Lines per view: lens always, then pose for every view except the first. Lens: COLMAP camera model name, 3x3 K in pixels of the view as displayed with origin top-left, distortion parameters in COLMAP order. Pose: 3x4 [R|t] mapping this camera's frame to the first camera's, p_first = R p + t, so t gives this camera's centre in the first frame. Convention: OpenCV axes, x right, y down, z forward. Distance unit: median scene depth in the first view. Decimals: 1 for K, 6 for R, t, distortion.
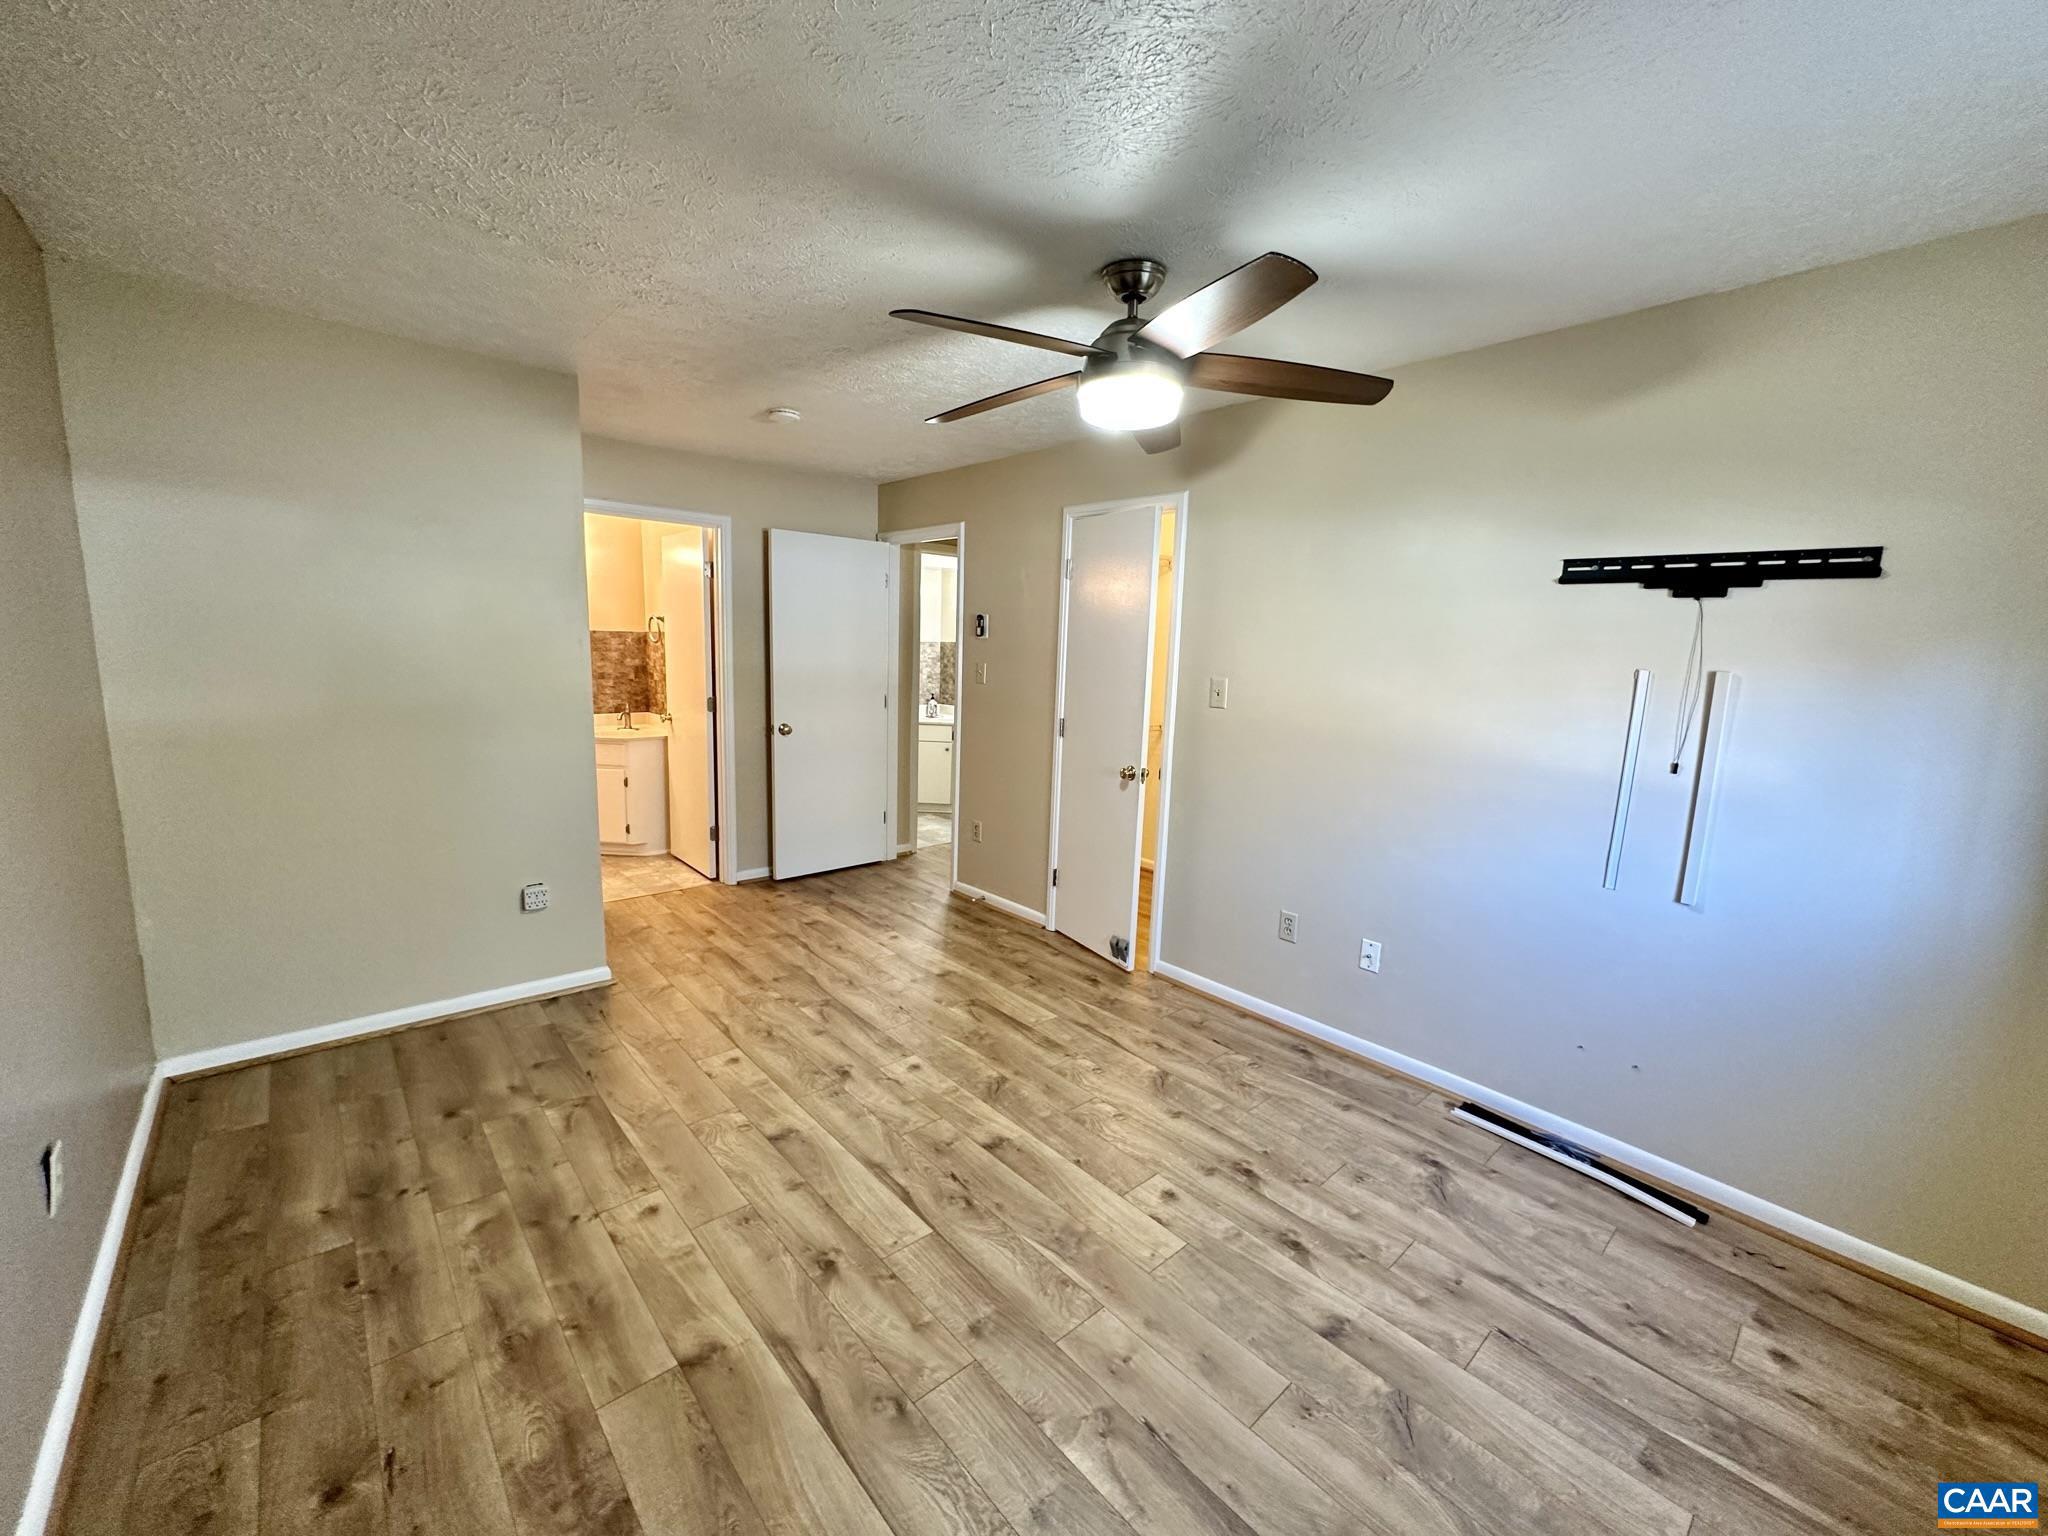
lens RADIAL K [[820.5, 0, 1024.0], [0, 820.5, 768.0], [0, 0, 1]] dist [0.000506, -0.000028]
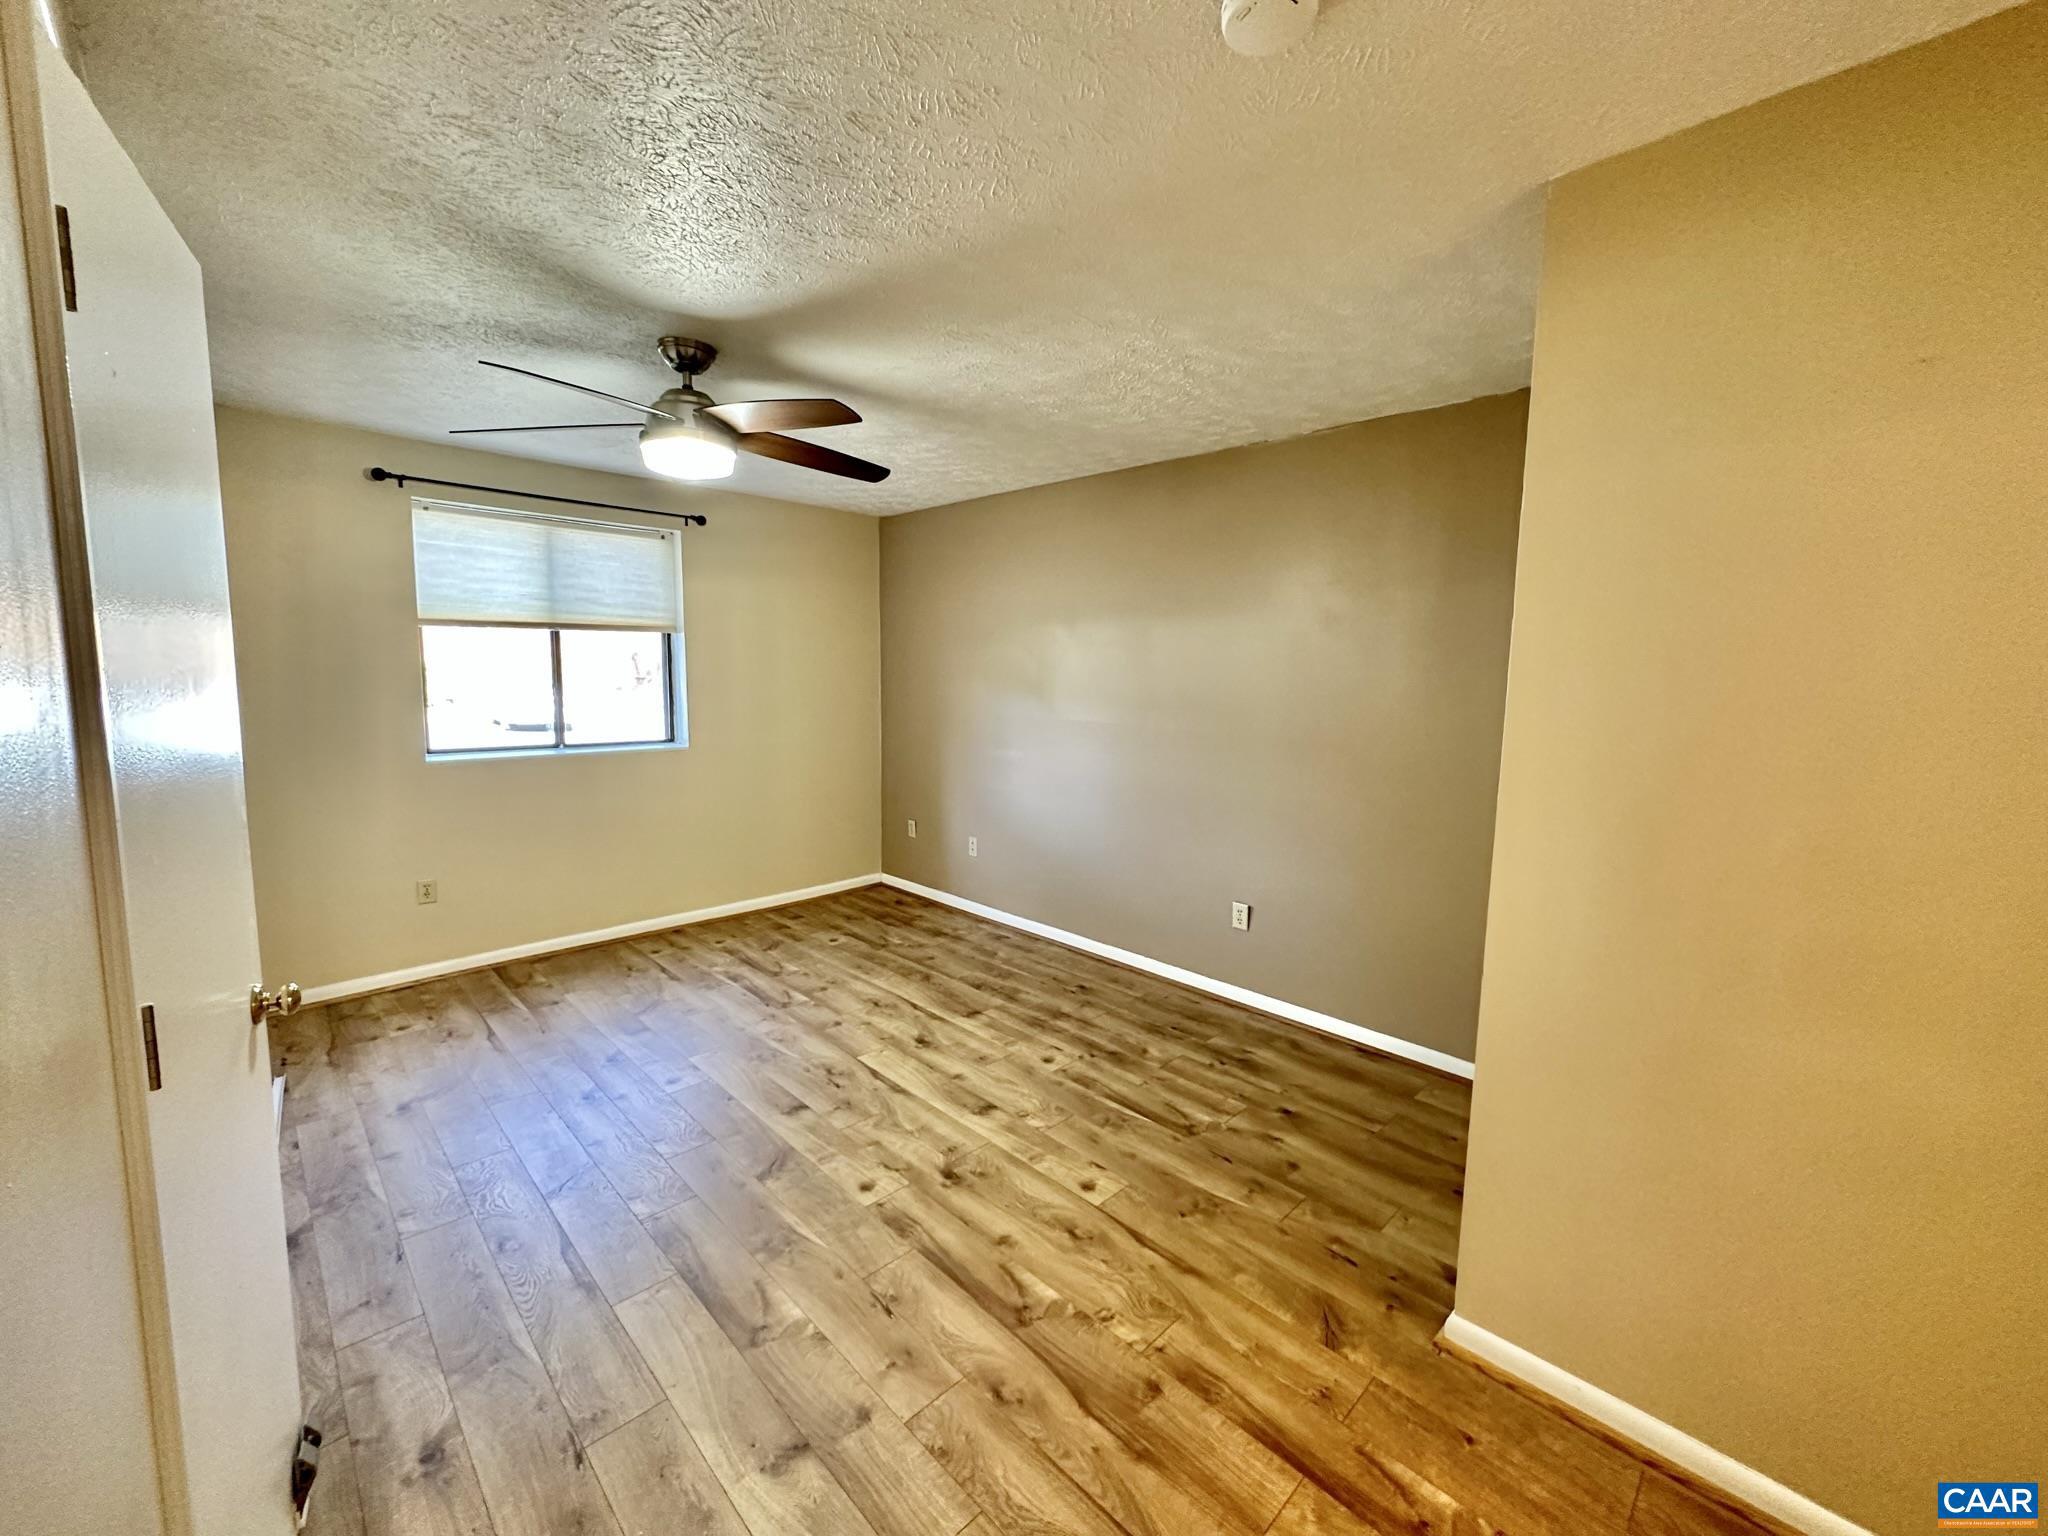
lens RADIAL K [[820.5, 0, 1024.0], [0, 820.5, 768.0], [0, 0, 1]] dist [0.000506, -0.000028]
pose [[-0.997825, -0.042949, -0.050012, -0.292375], [-0.054642, 0.963255, 0.262971, -0.332465], [0.036880, 0.265132, -0.963507, 2.129374]]
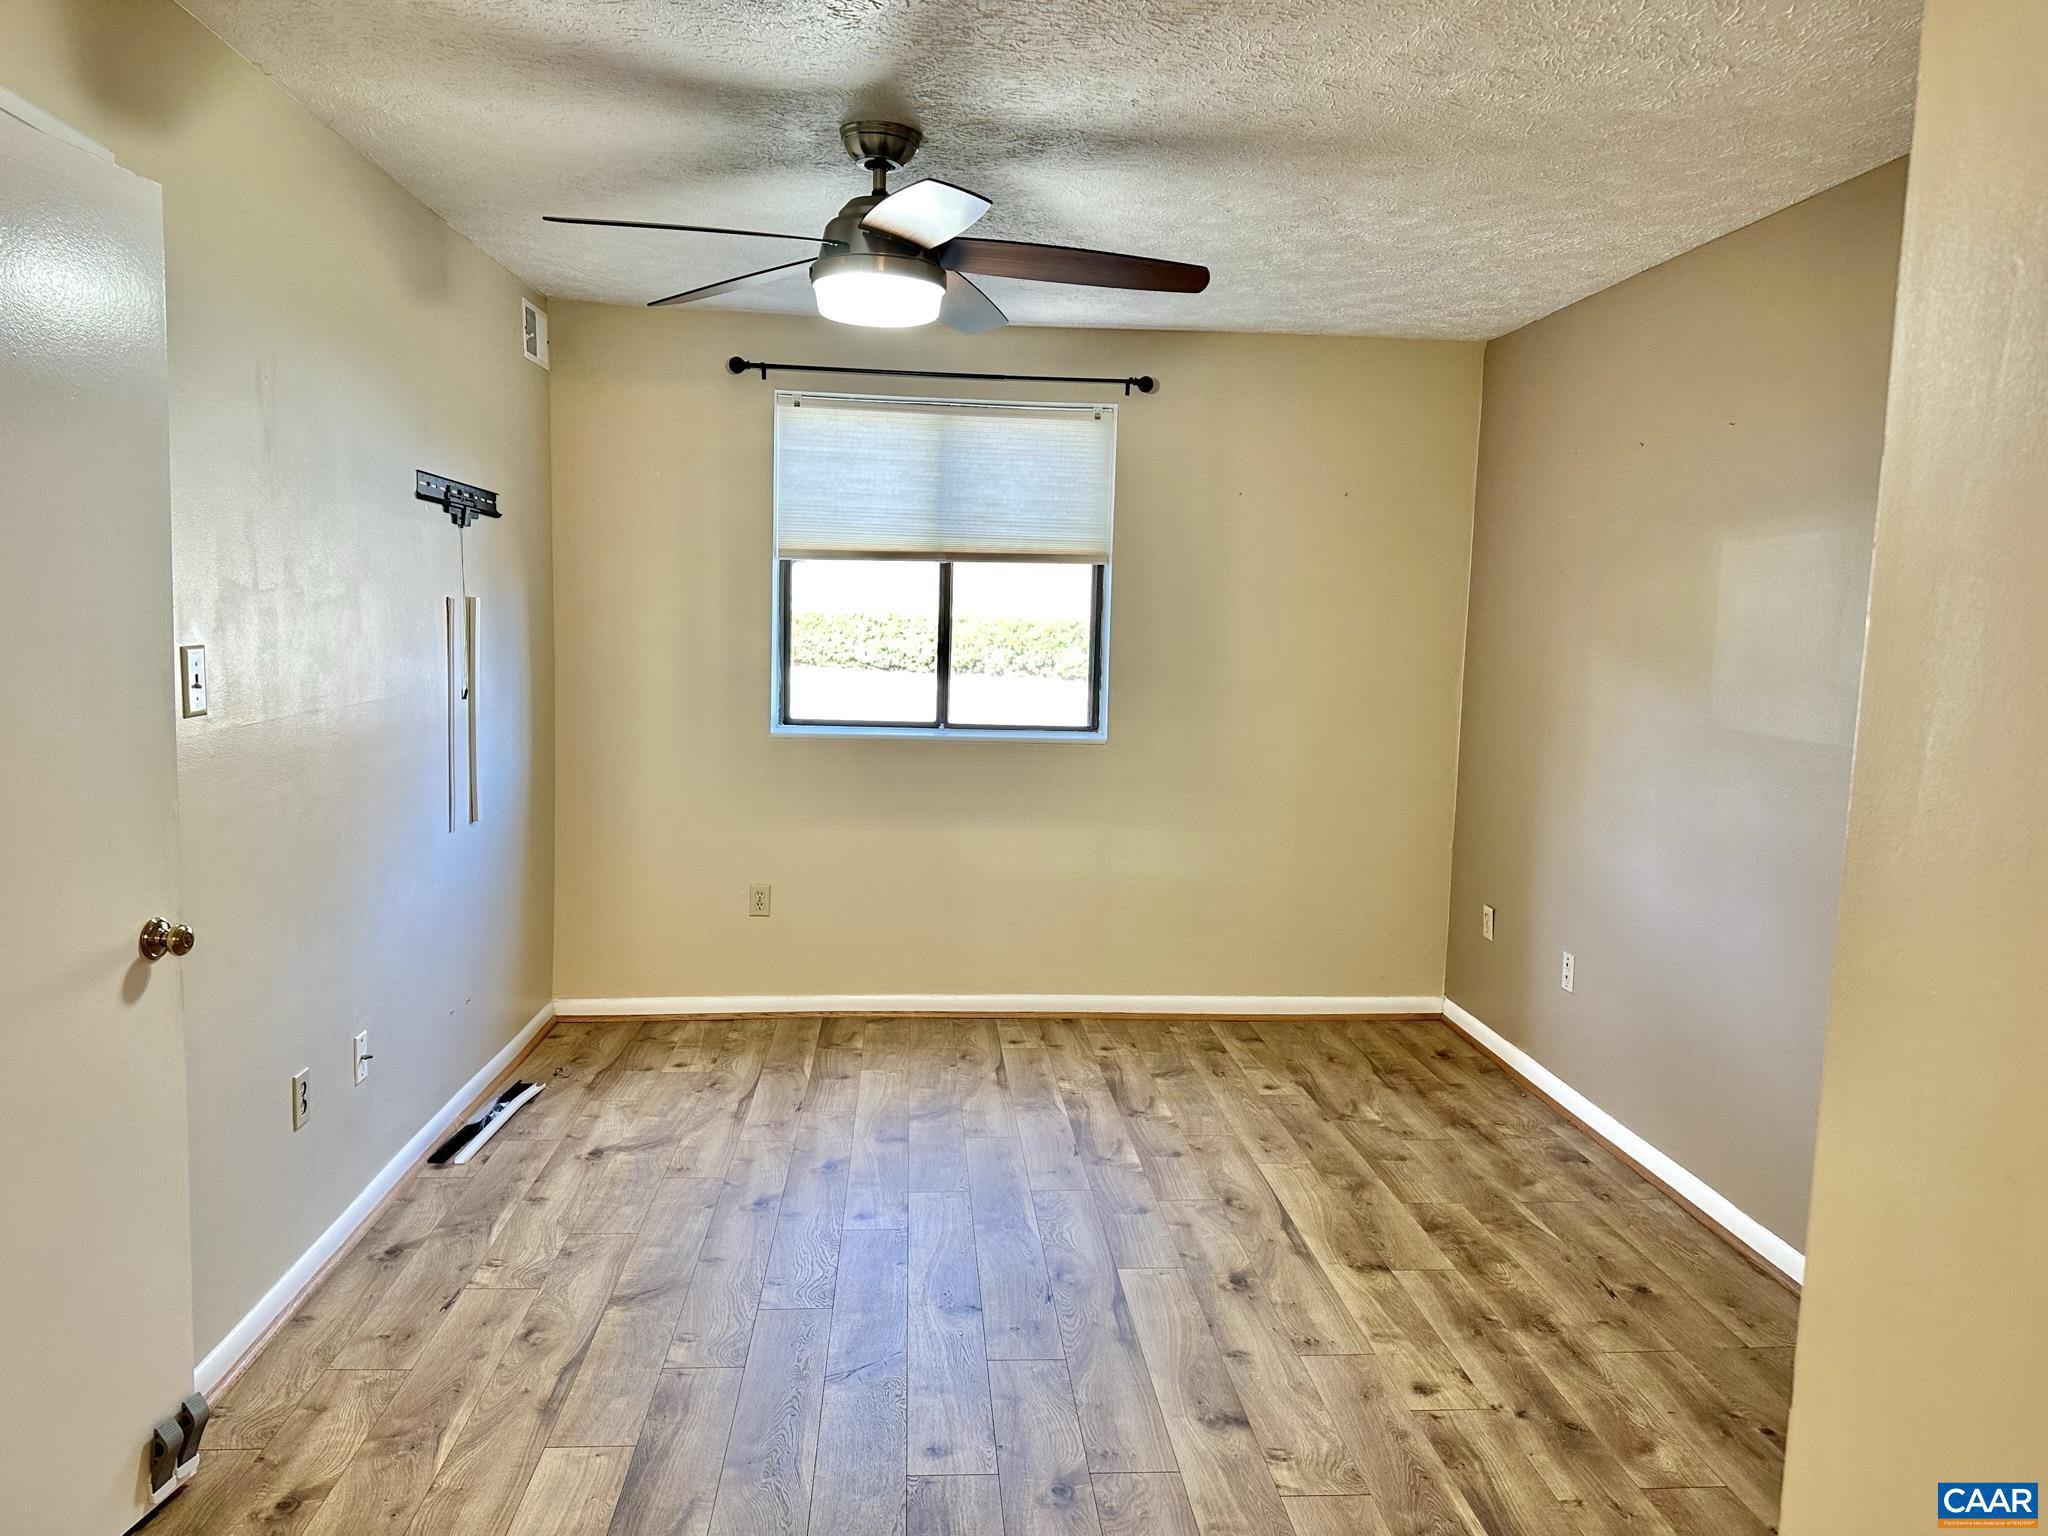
lens RADIAL K [[1430.8, 0, 1024.0], [0, 1430.8, 768.0], [0, 0, 1]] dist [0.129843, -0.190036]
pose [[-0.792719, -0.120816, 0.597495, -0.830886], [0.035518, 0.969344, 0.243127, -0.321656], [-0.608552, 0.213953, -0.764126, 1.970536]]
